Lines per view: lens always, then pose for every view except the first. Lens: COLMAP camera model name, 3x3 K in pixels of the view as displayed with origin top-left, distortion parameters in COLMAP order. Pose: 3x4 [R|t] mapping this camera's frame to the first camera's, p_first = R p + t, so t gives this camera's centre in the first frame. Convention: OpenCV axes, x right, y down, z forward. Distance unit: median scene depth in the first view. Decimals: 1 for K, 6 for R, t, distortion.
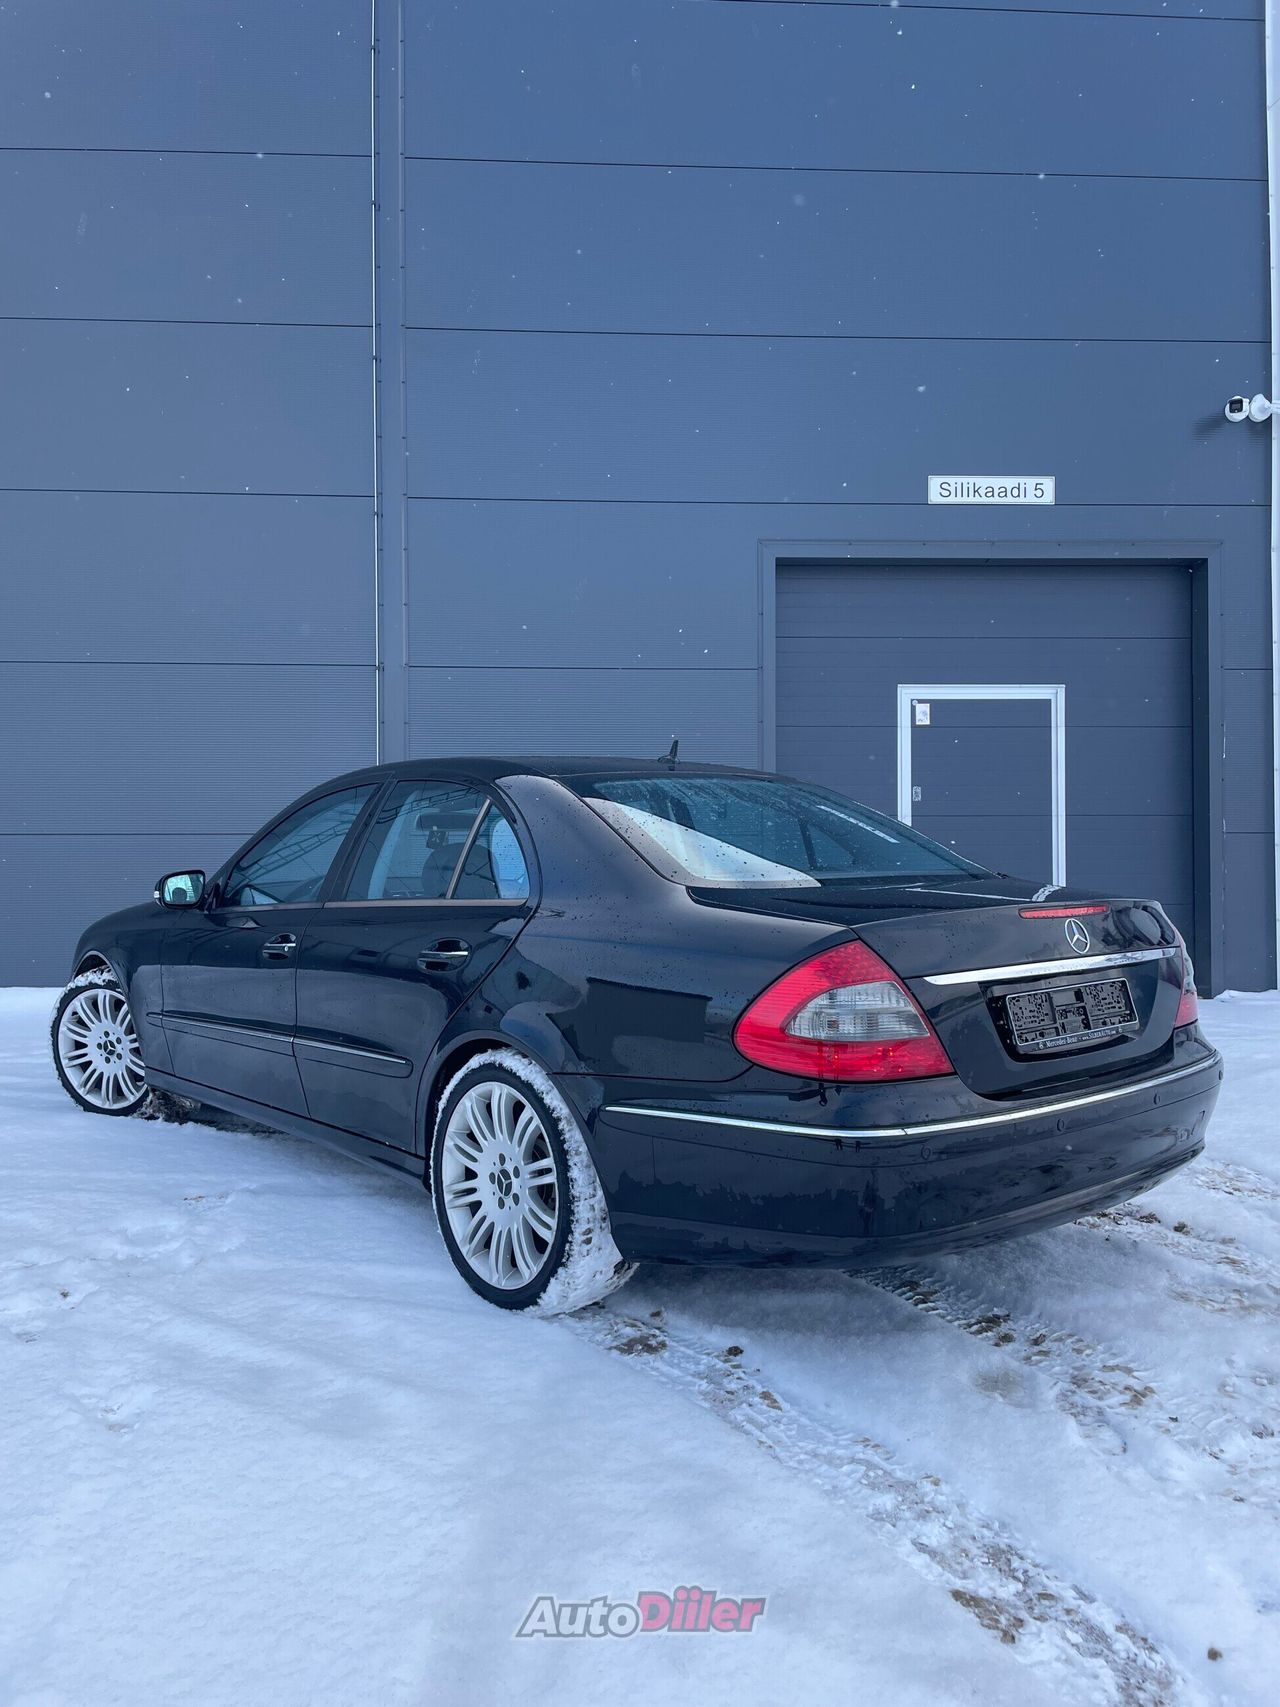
lens RADIAL K [[1294.4, 0, 640.0], [0, 1294.4, 853.5], [0, 0, 1]] dist [0.057073, -0.084164]
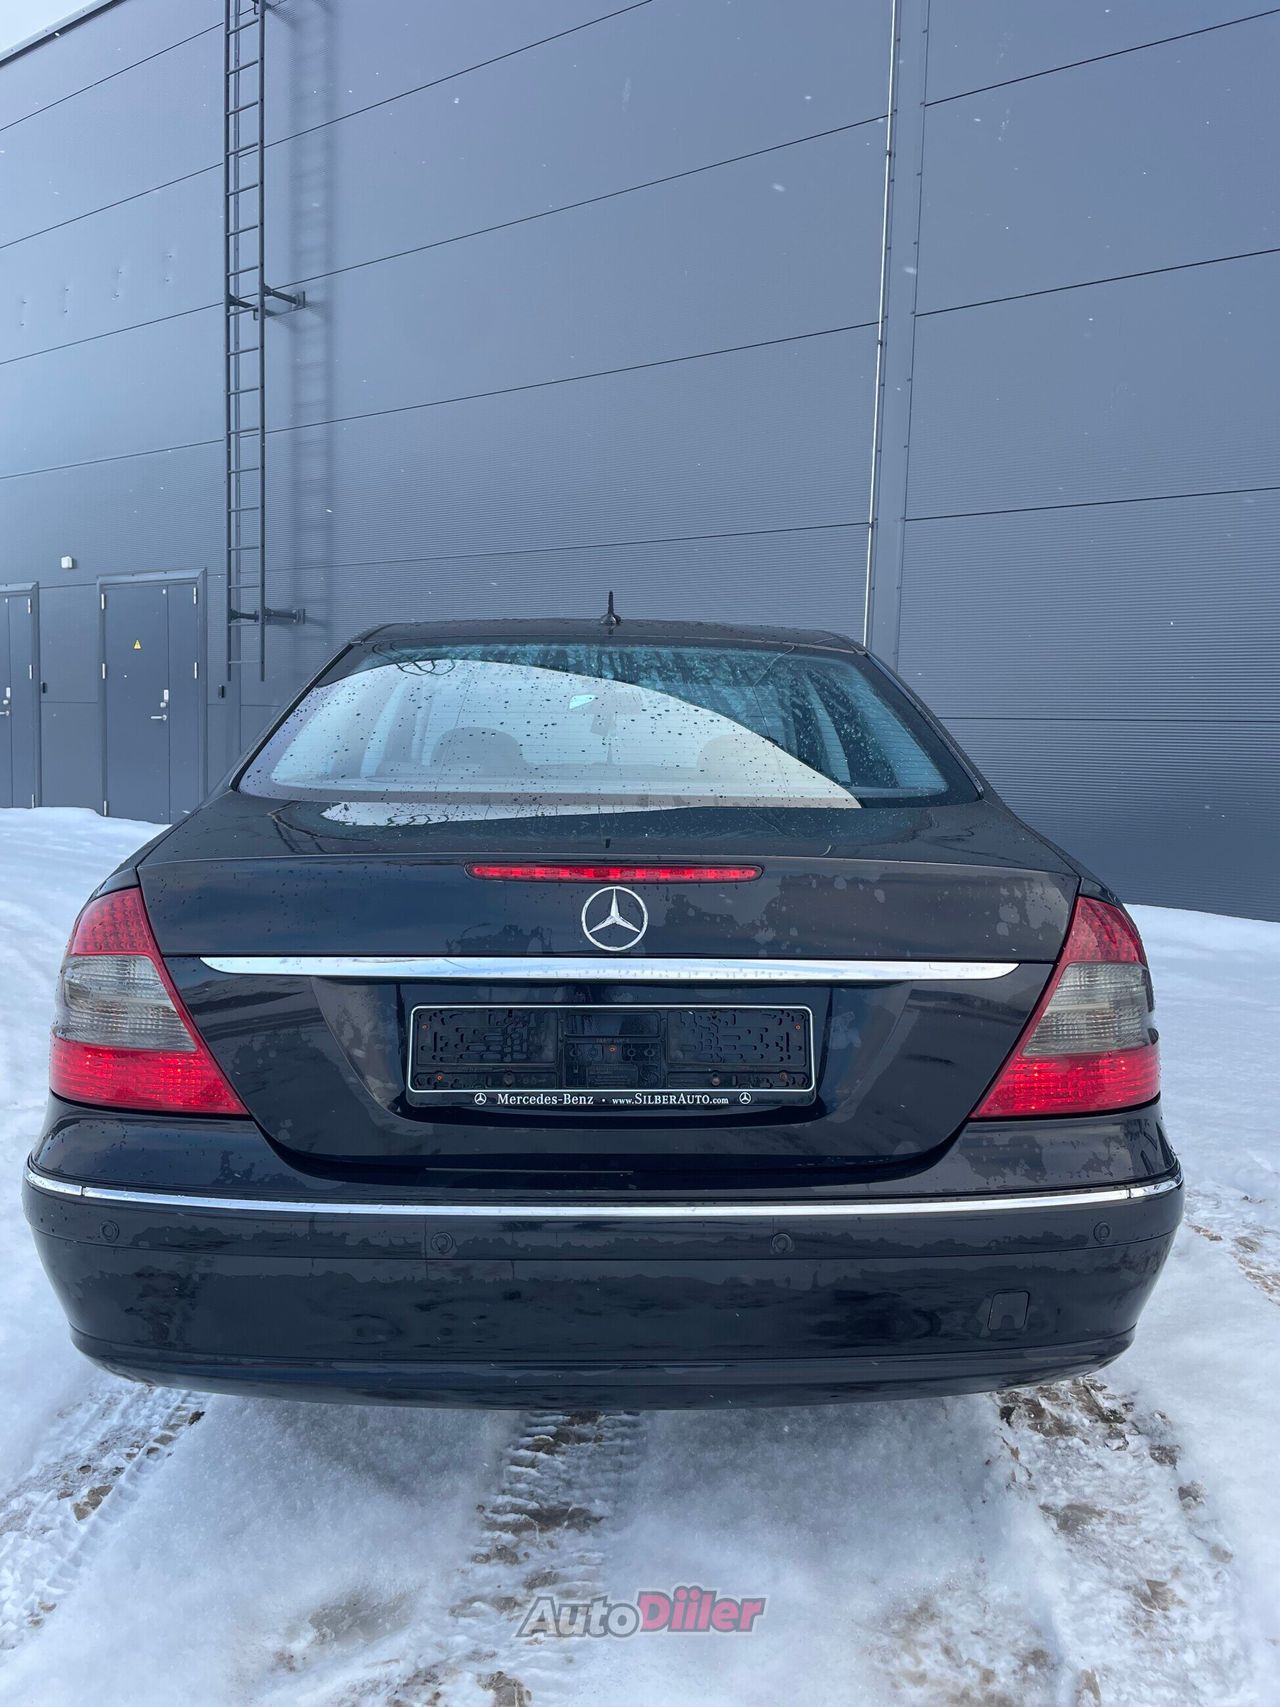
lens RADIAL K [[1294.4, 0, 640.0], [0, 1294.4, 853.5], [0, 0, 1]] dist [0.057073, -0.084164]
pose [[0.767641, 0.080212, -0.635841, 0.654669], [-0.021546, 0.994806, 0.099483, -0.017625], [0.640518, -0.062668, 0.765382, 0.558626]]
